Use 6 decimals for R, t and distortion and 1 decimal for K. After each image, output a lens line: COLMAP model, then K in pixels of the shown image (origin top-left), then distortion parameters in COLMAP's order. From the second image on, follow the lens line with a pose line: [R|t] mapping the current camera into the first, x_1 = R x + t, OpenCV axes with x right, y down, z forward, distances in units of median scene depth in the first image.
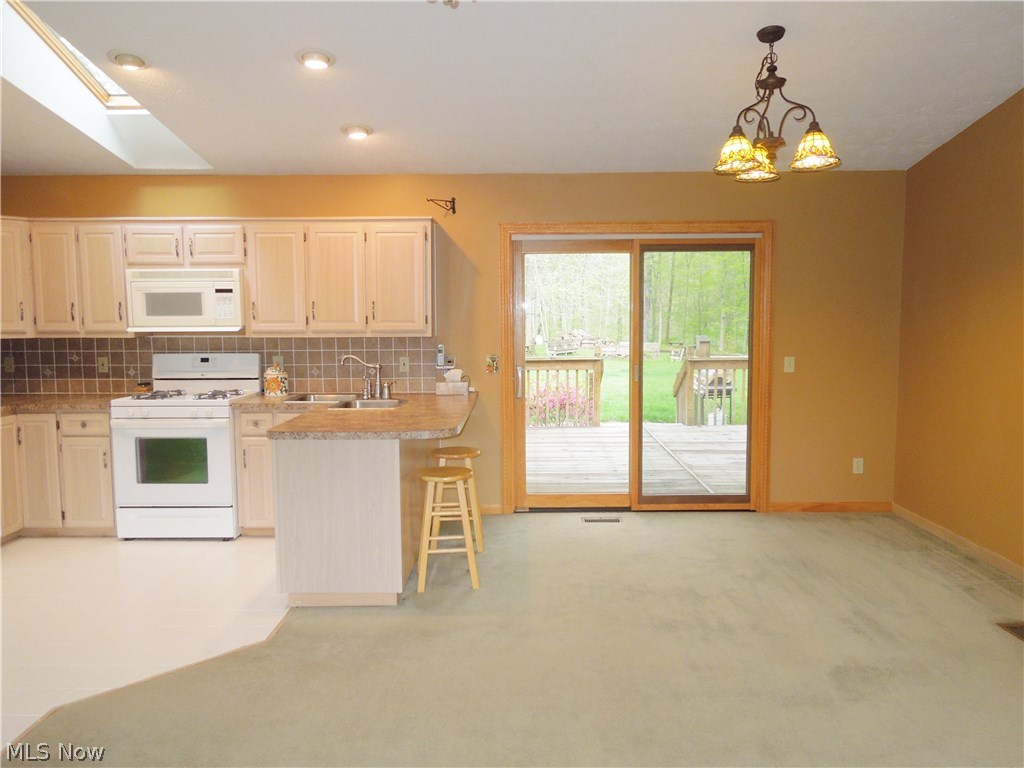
lens RADIAL K [[766.2, 0, 512.3], [0, 766.2, 384.2], [0, 0, 1]] dist [-0.006008, -0.001748]
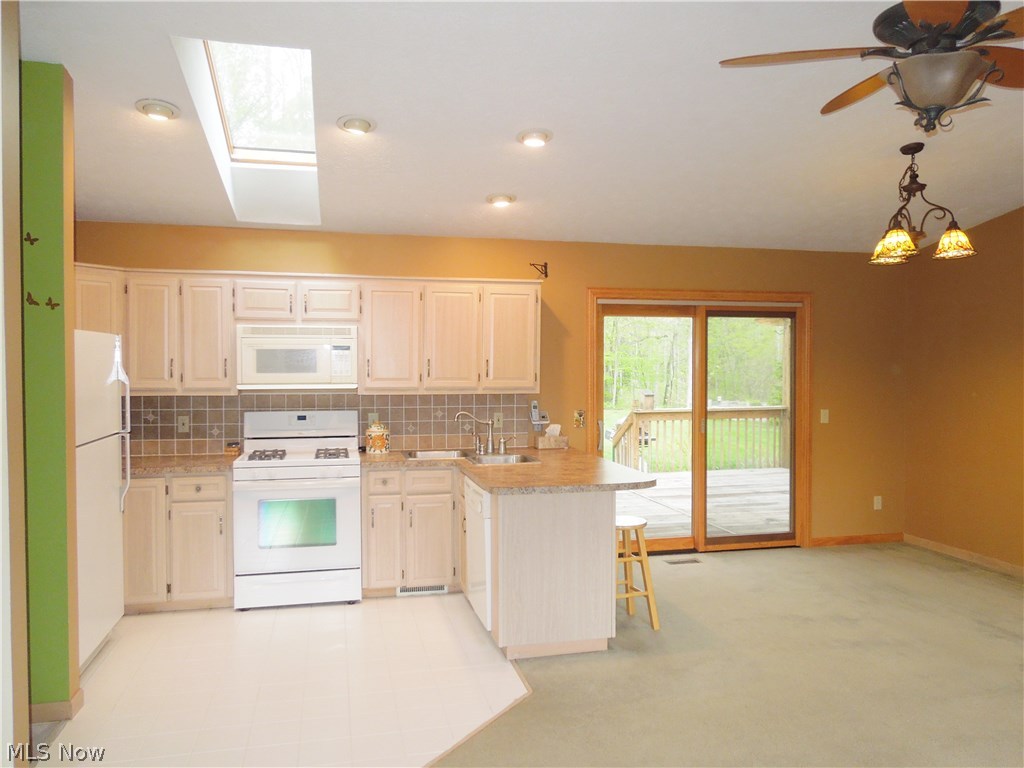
lens RADIAL K [[766.2, 0, 509.8], [0, 766.2, 385.0], [0, 0, 1]] dist [-0.006008, -0.001748]
pose [[0.971147, -0.000891, 0.238481, -0.398262], [0.016795, 0.997766, -0.064663, -0.006496], [-0.237891, 0.066802, 0.968992, -0.008374]]
